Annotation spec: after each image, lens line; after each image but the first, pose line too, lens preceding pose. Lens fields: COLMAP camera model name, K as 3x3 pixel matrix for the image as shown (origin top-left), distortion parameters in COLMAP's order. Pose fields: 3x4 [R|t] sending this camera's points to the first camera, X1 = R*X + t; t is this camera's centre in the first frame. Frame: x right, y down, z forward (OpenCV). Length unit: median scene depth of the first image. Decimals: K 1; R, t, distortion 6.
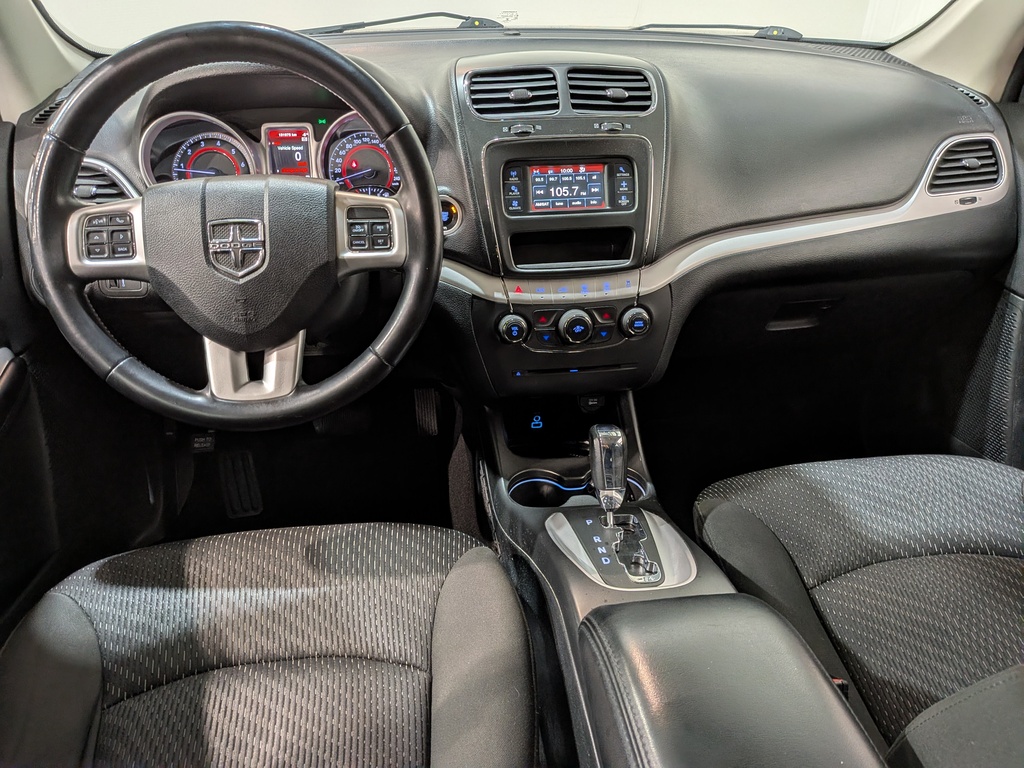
lens RADIAL K [[741.0, 0, 505.6], [0, 741.0, 388.4], [0, 0, 1]] dist [0.093765, -0.164404]
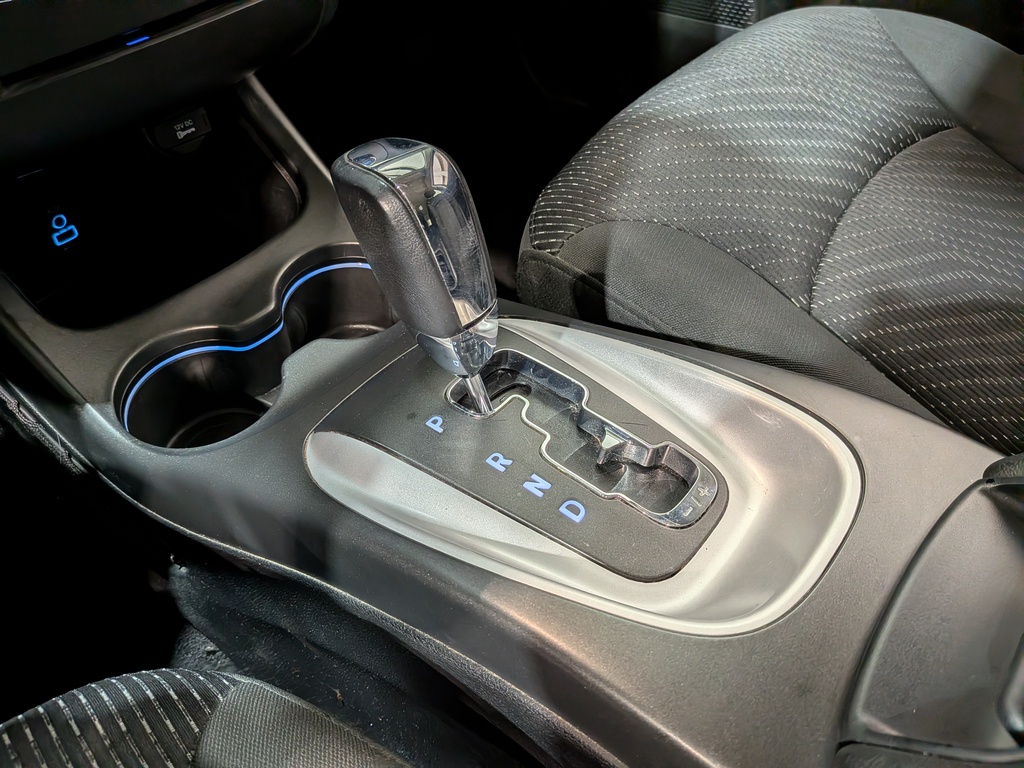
lens RADIAL K [[758.7, 0, 512.0], [0, 758.7, 384.0], [0, 0, 1]] dist [0.003098, -0.090390]
pose [[0.732427, -0.496231, 0.466160, -0.020636], [0.298408, 0.849382, 0.435318, 0.012476], [-0.611966, -0.179733, 0.770190, 0.625364]]
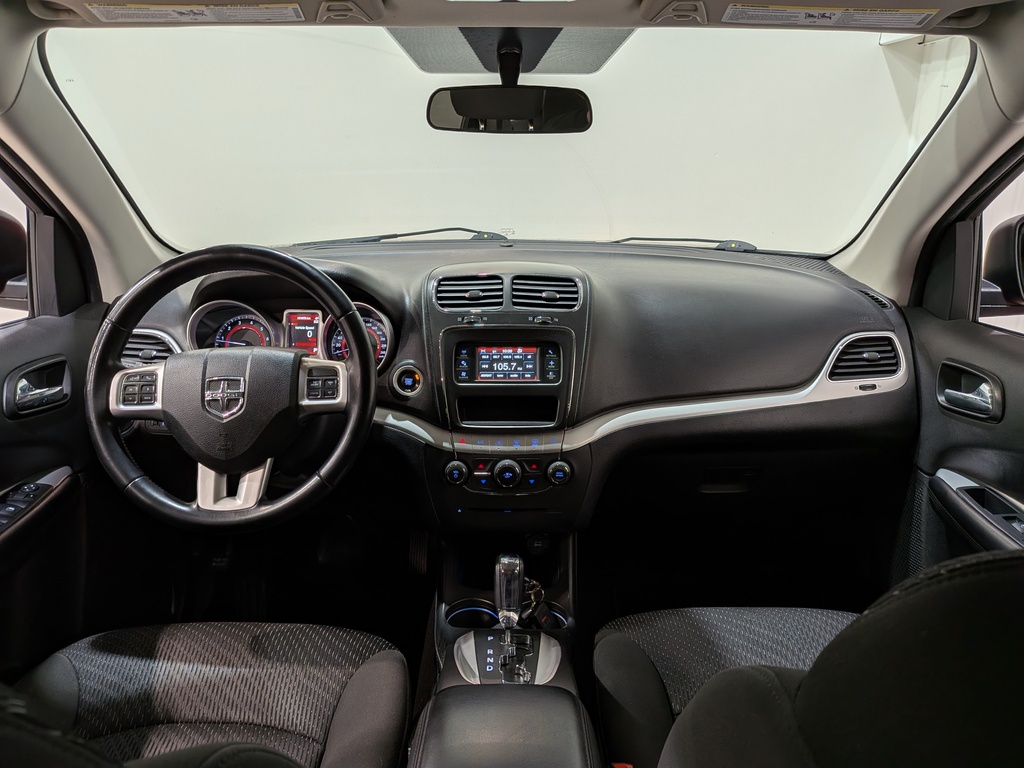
lens RADIAL K [[741.0, 0, 505.6], [0, 741.0, 388.4], [0, 0, 1]] dist [0.093765, -0.164404]
pose [[0.991223, 0.039964, -0.126015, 0.241928], [-0.067388, 0.972818, -0.221551, 0.050238], [0.113735, 0.228098, 0.966972, -0.206851]]
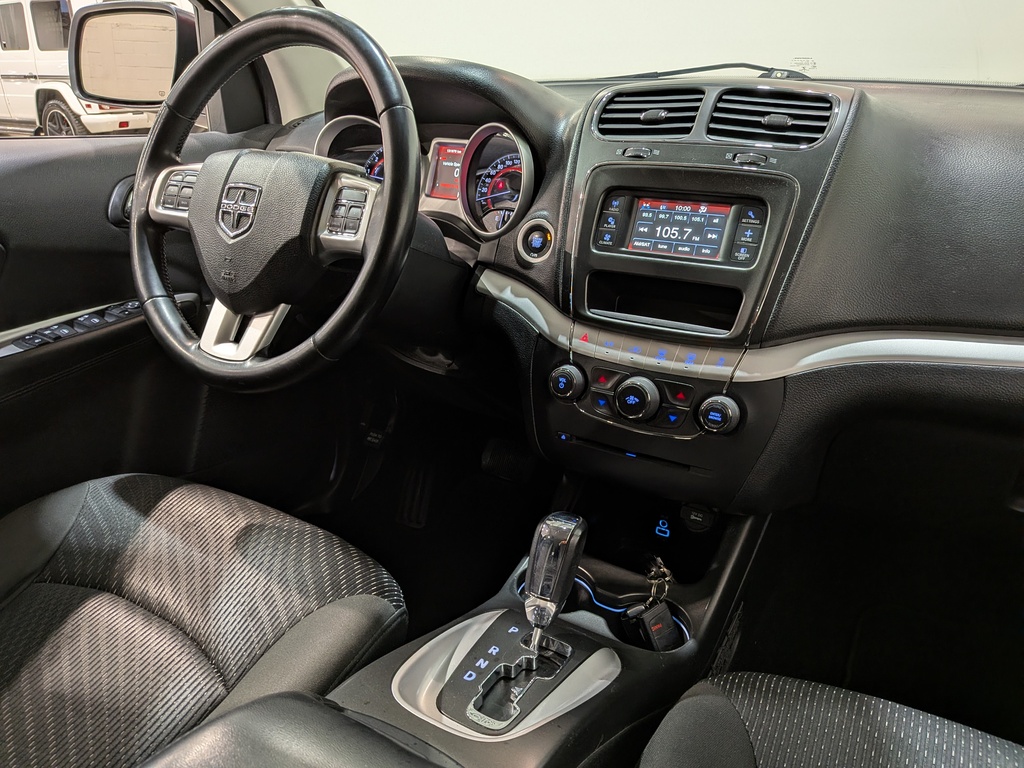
lens RADIAL K [[741.0, 0, 505.6], [0, 741.0, 388.4], [0, 0, 1]] dist [0.093765, -0.164404]
pose [[0.790615, 0.240770, -0.562990, 0.429250], [-0.311625, 0.949684, -0.031474, -0.025776], [0.527085, 0.200326, 0.825864, 0.282930]]
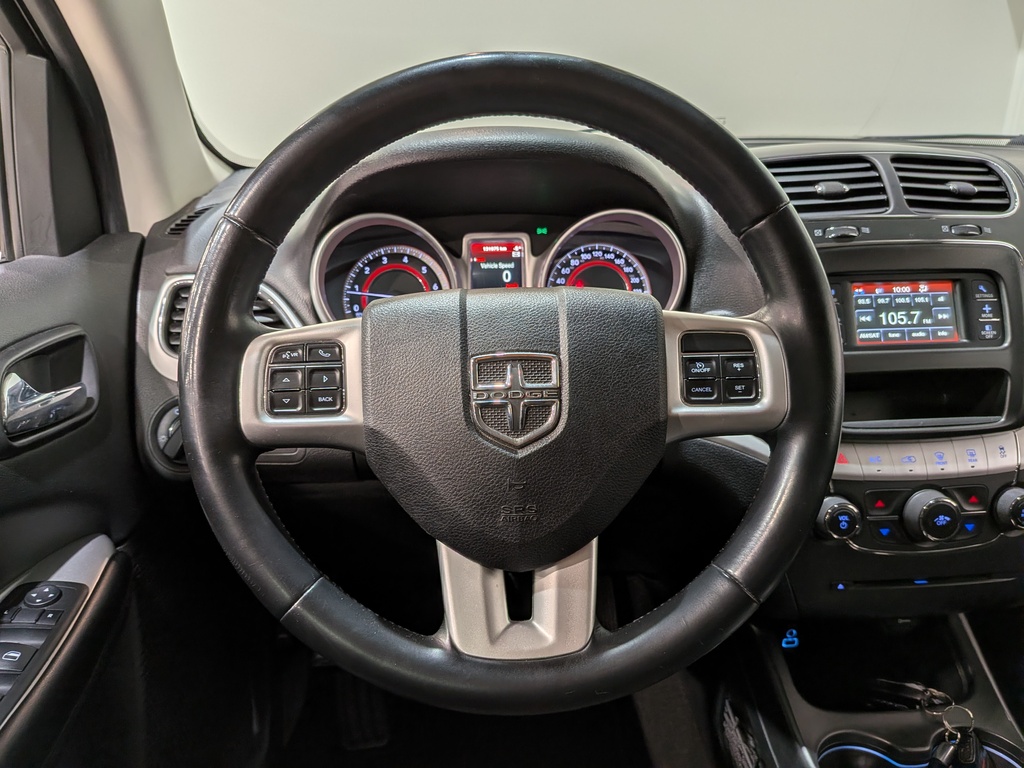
lens RADIAL K [[753.3, 0, 501.7], [0, 753.3, 391.9], [0, 0, 1]] dist [0.093668, -0.181858]
pose [[0.997260, 0.007383, -0.073601, -0.238194], [-0.020969, 0.982406, -0.185576, -0.058793], [0.070936, 0.186611, 0.979870, 0.297436]]
